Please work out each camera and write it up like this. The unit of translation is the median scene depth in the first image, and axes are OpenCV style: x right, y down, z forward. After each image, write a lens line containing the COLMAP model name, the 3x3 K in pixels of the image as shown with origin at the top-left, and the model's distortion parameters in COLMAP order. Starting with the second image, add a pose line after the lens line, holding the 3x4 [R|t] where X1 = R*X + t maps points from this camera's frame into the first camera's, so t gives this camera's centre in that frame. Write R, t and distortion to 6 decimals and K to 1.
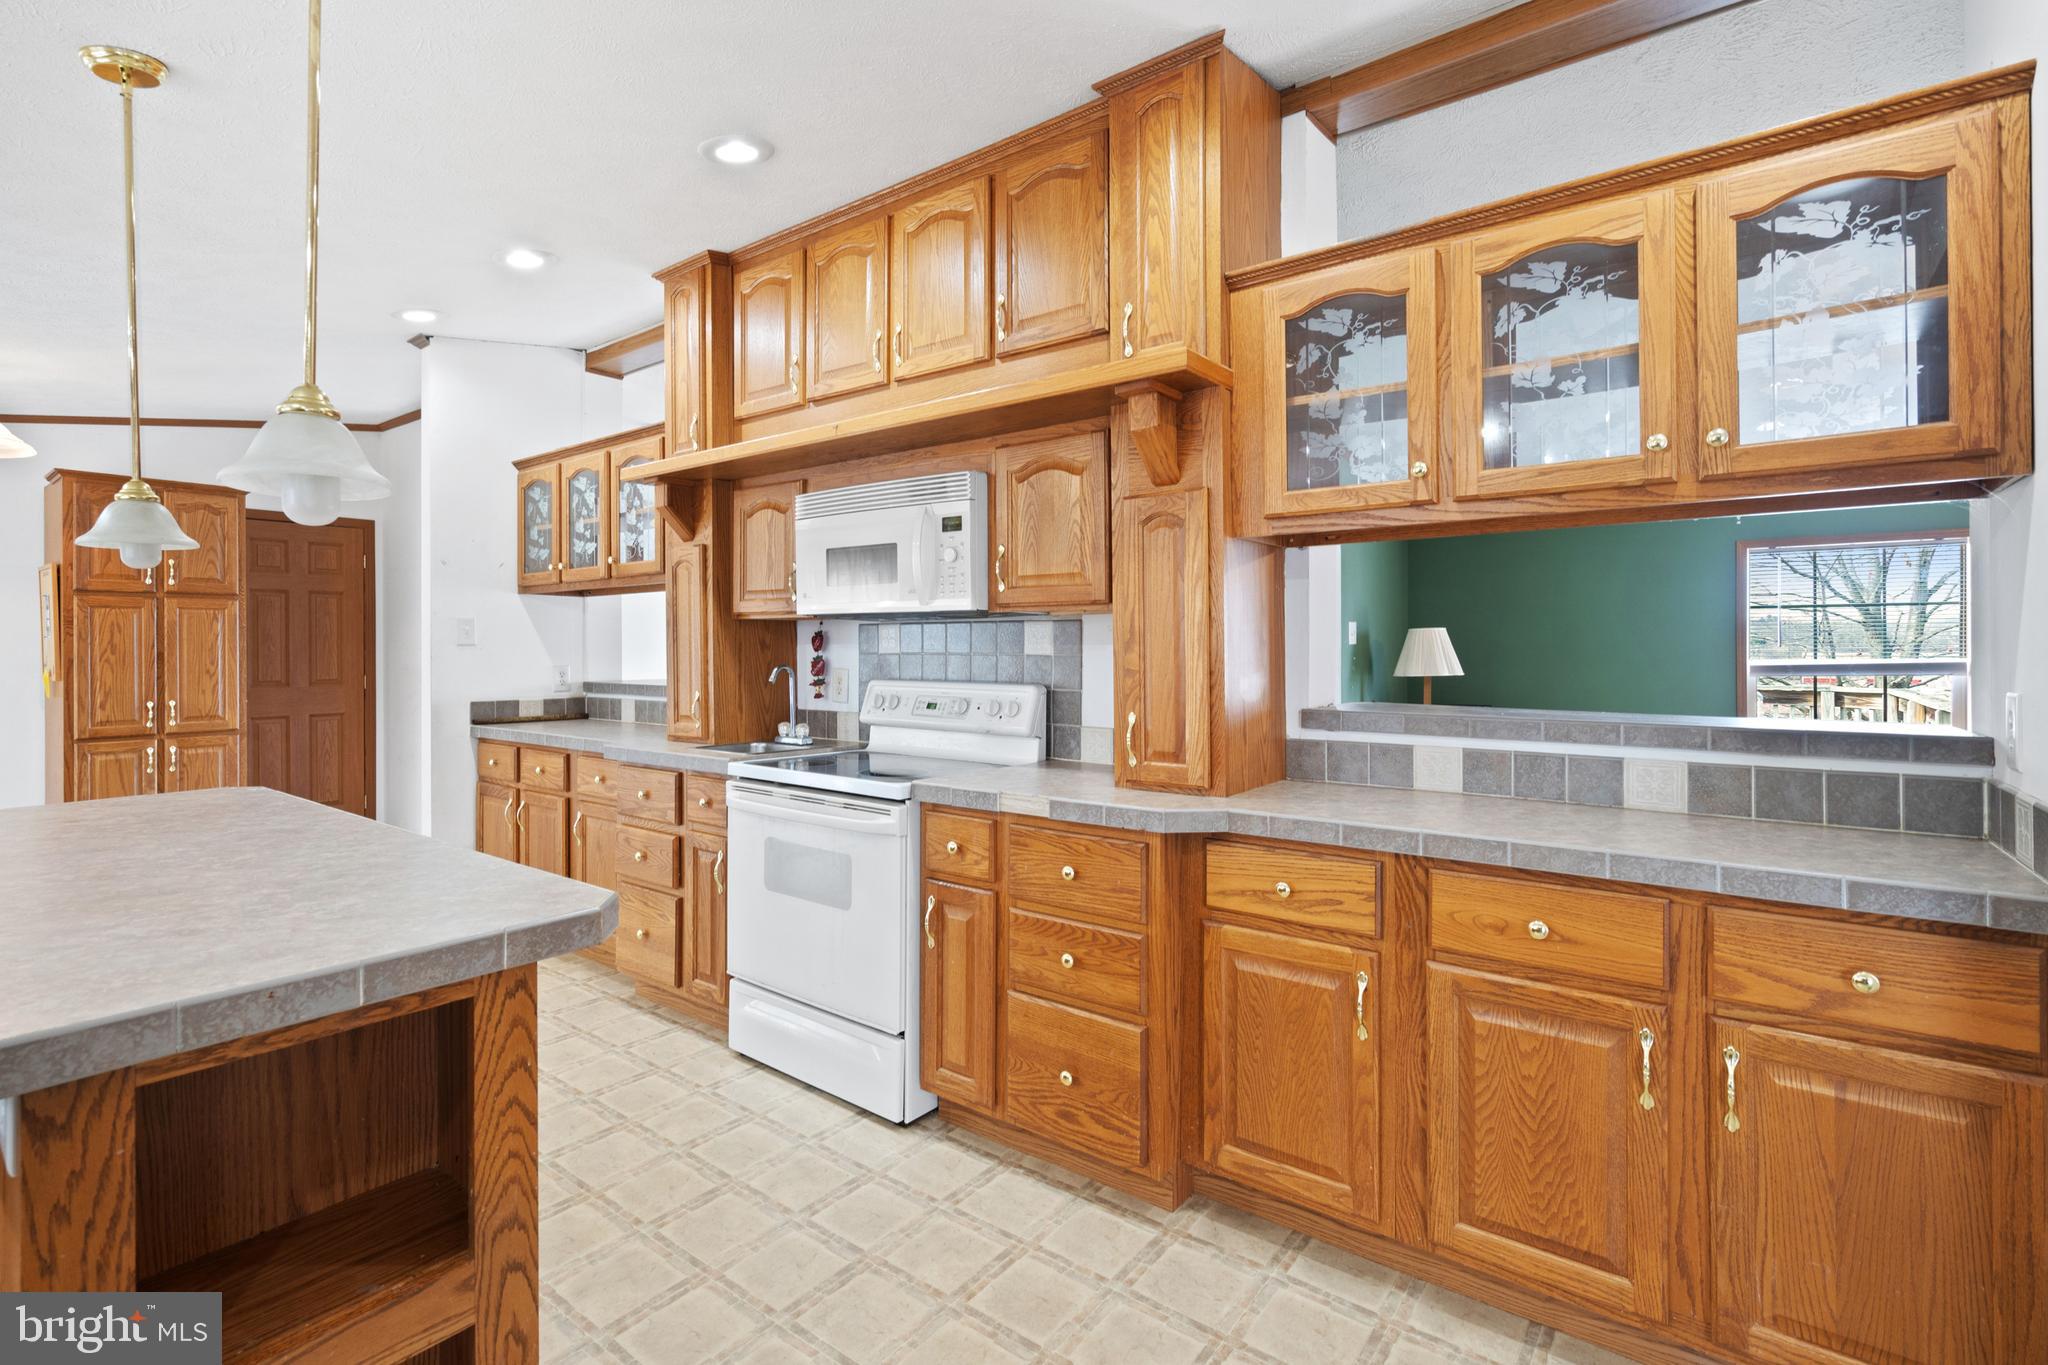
lens RADIAL K [[935.9, 0, 1018.1], [0, 935.9, 646.5], [0, 0, 1]] dist [-0.005182, 0.002038]
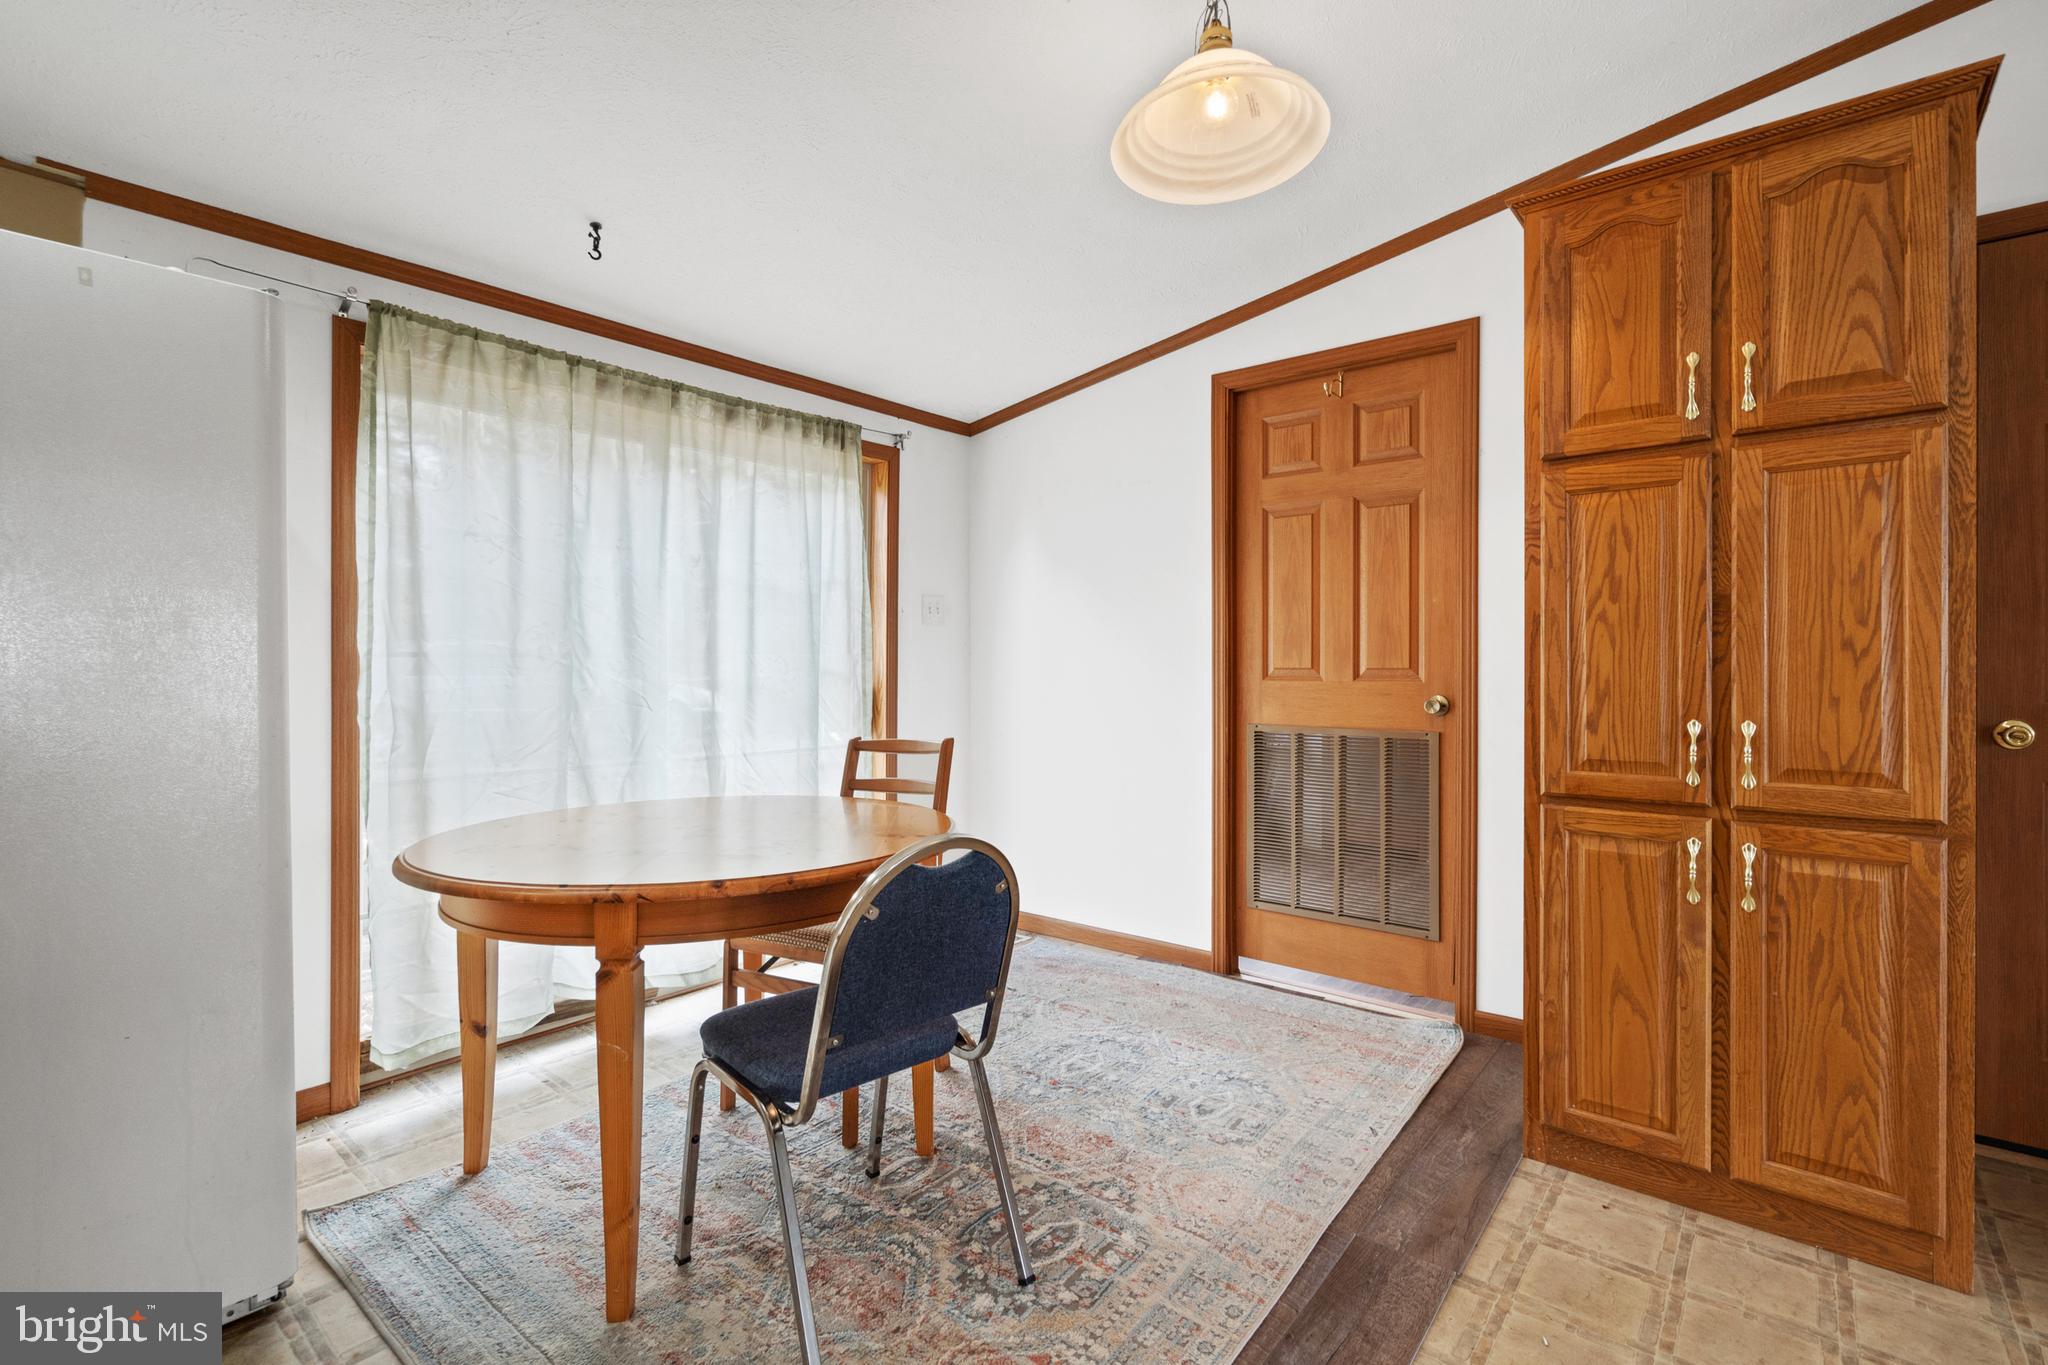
lens RADIAL K [[935.9, 0, 1020.7], [0, 935.9, 665.9], [0, 0, 1]] dist [-0.005182, 0.002038]
pose [[-0.058253, 0.003529, -0.998296, -0.972112], [0.001399, 0.999993, 0.003453, 0.064174], [0.998301, -0.001196, -0.058257, 1.374288]]
